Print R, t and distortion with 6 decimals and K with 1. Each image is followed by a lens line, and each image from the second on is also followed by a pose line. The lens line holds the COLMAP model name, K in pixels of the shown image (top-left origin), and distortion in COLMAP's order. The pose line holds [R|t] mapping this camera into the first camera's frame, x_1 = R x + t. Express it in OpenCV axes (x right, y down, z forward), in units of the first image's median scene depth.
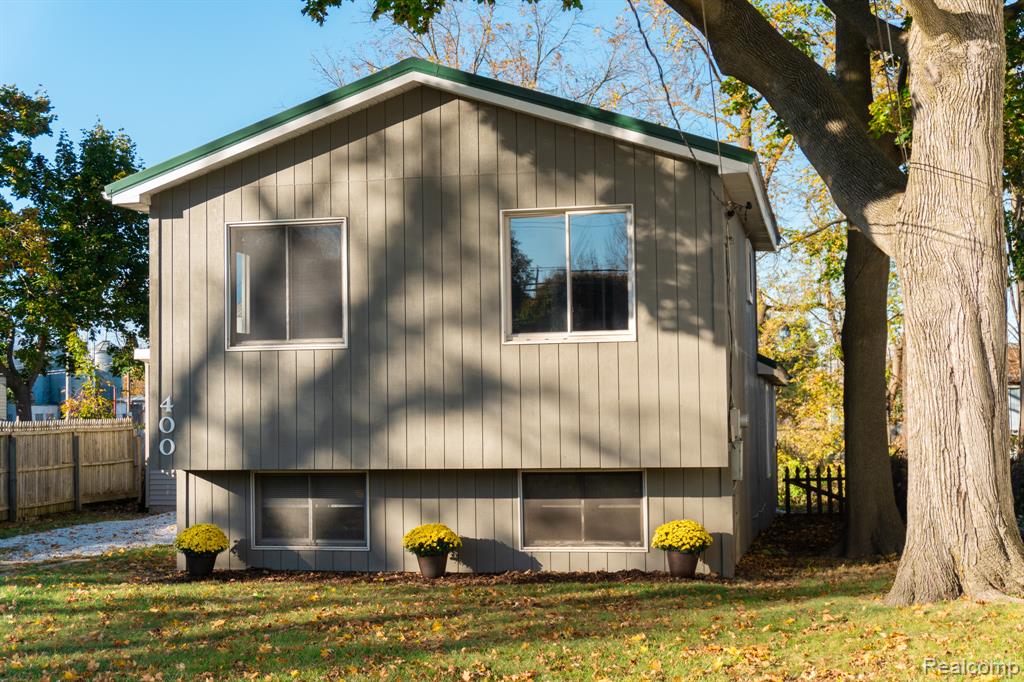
lens RADIAL K [[1462.5, 0, 515.5], [0, 1462.5, 342.6], [0, 0, 1]] dist [0.005471, 0.000000]
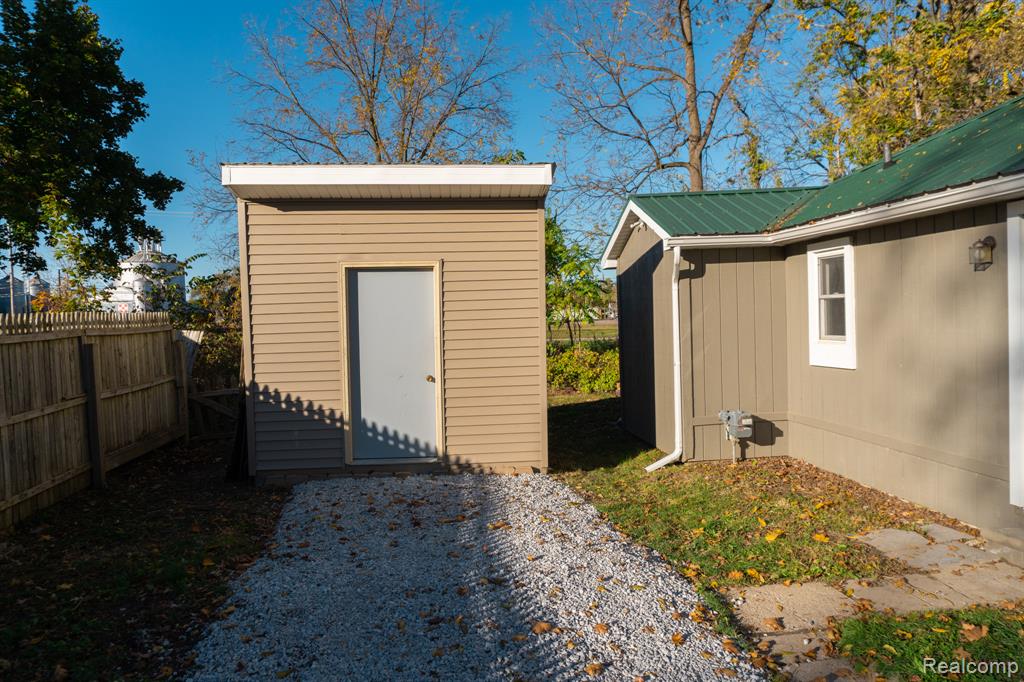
lens RADIAL K [[681.1, 0, 516.1], [0, 681.1, 340.7], [0, 0, 1]] dist [-0.022217, -0.001133]
pose [[0.937662, -0.030516, 0.346205, -0.443111], [0.003580, 0.996933, 0.078178, 0.082242], [-0.347529, -0.072065, 0.934896, 1.335872]]
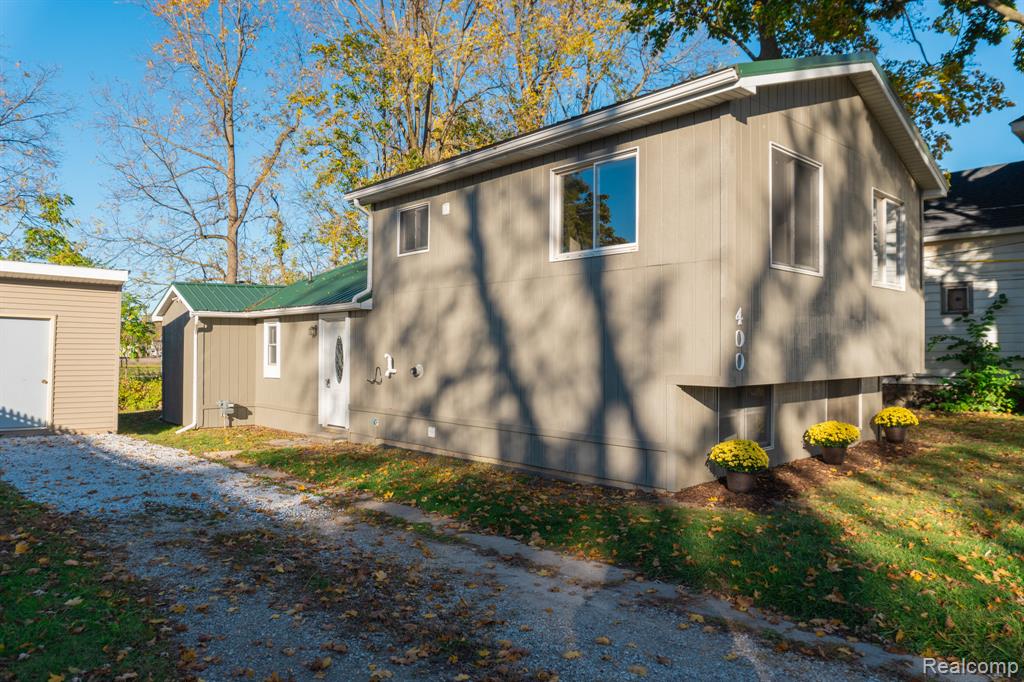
lens RADIAL K [[681.1, 0, 511.5], [0, 681.1, 344.5], [0, 0, 1]] dist [-0.022217, -0.001133]
pose [[0.557500, 0.023875, 0.829834, -0.690383], [-0.051764, 0.998641, 0.006045, 0.065917], [-0.828562, -0.046325, 0.557978, 0.885672]]
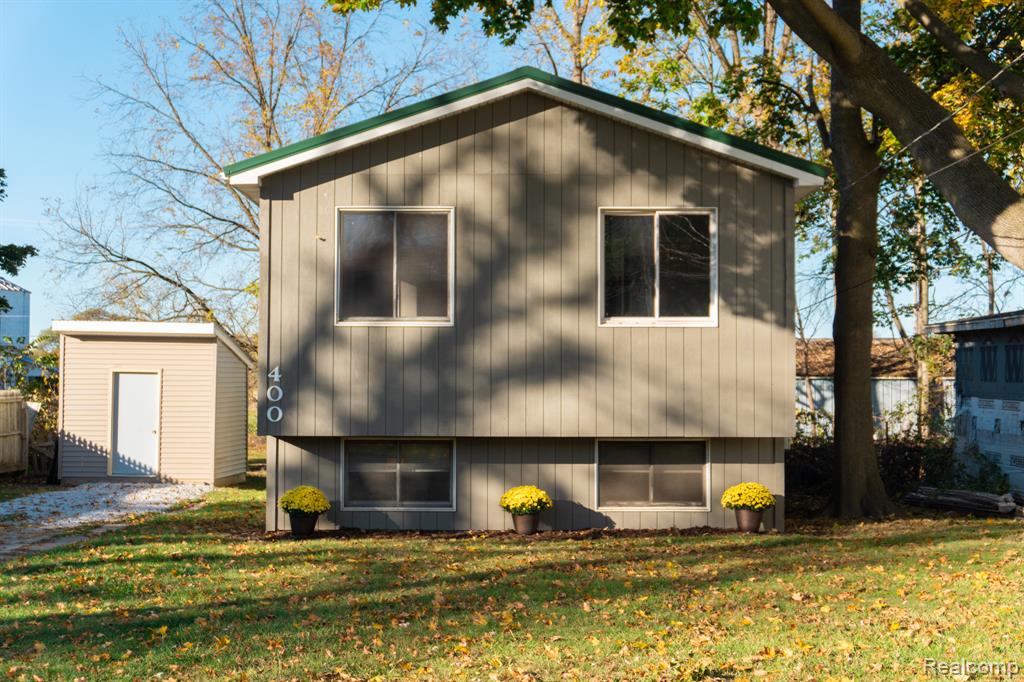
lens RADIAL K [[1460.4, 0, 509.0], [0, 1460.4, 337.9], [0, 0, 1]] dist [0.013102, 0.000000]
pose [[0.976164, 0.023634, 0.215745, -0.305472], [-0.025293, 0.999668, 0.004932, 0.006201], [-0.215557, -0.010271, 0.976437, -0.076644]]
